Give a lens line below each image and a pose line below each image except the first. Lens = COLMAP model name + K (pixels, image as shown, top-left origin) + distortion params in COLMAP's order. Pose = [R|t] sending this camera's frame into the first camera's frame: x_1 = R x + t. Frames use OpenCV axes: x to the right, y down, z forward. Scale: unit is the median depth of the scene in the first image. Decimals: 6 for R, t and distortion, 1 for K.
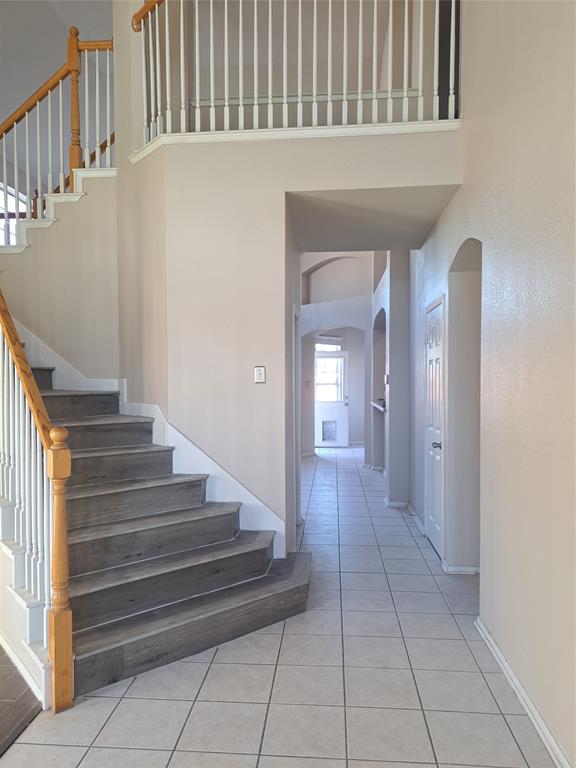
lens RADIAL K [[545.1, 0, 286.7], [0, 545.1, 385.6], [0, 0, 1]] dist [0.044003, -0.000494]
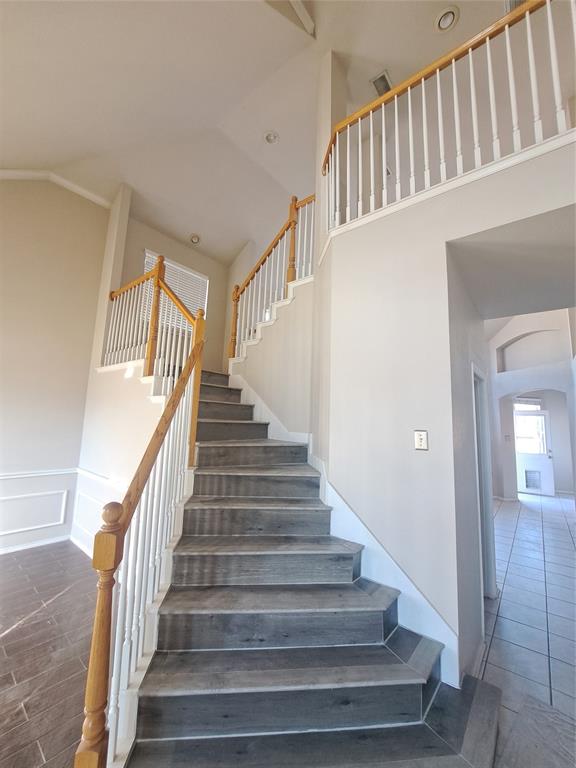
lens RADIAL K [[306.0, 0, 287.8], [0, 306.0, 378.5], [0, 0, 1]] dist [-0.018613, 0.000433]
pose [[0.826469, -0.048657, -0.560875, 0.044956], [-0.041967, 0.988162, -0.147565, -0.030749], [0.561415, 0.145496, 0.814643, 0.390332]]
